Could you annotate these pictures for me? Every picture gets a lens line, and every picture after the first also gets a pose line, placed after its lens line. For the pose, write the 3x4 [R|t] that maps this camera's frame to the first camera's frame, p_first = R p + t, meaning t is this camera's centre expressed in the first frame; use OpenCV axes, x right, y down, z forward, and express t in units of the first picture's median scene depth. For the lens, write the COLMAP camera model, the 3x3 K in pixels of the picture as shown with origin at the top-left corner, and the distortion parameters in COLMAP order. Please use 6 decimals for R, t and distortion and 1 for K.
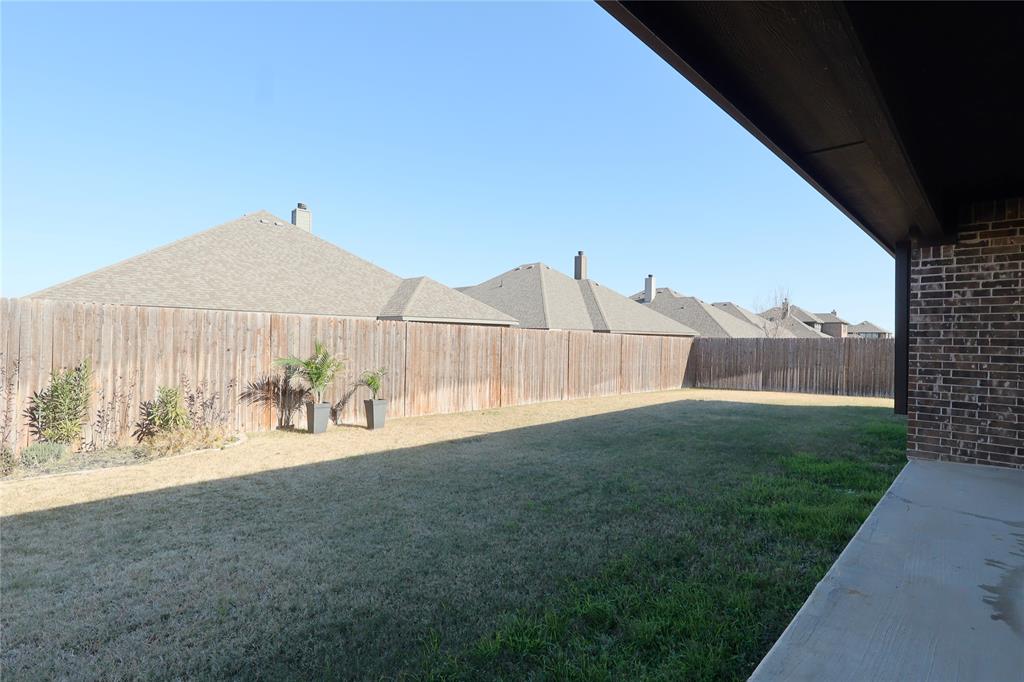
lens RADIAL K [[470.0, 0, 511.4], [0, 470.0, 336.7], [0, 0, 1]] dist [0.001756, -0.000153]
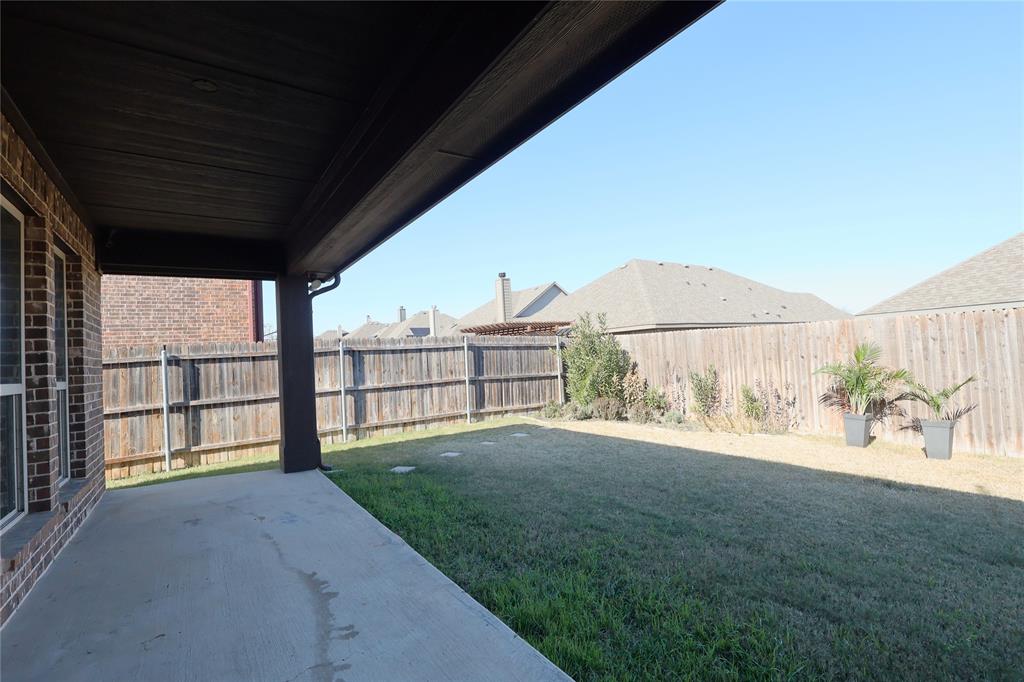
lens RADIAL K [[470.0, 0, 512.1], [0, 470.0, 344.3], [0, 0, 1]] dist [0.001756, -0.000153]
pose [[-0.181952, -0.032400, -0.982773, 0.694743], [0.052442, 0.997715, -0.042602, 0.009696], [0.981908, -0.059290, -0.179837, 0.562916]]
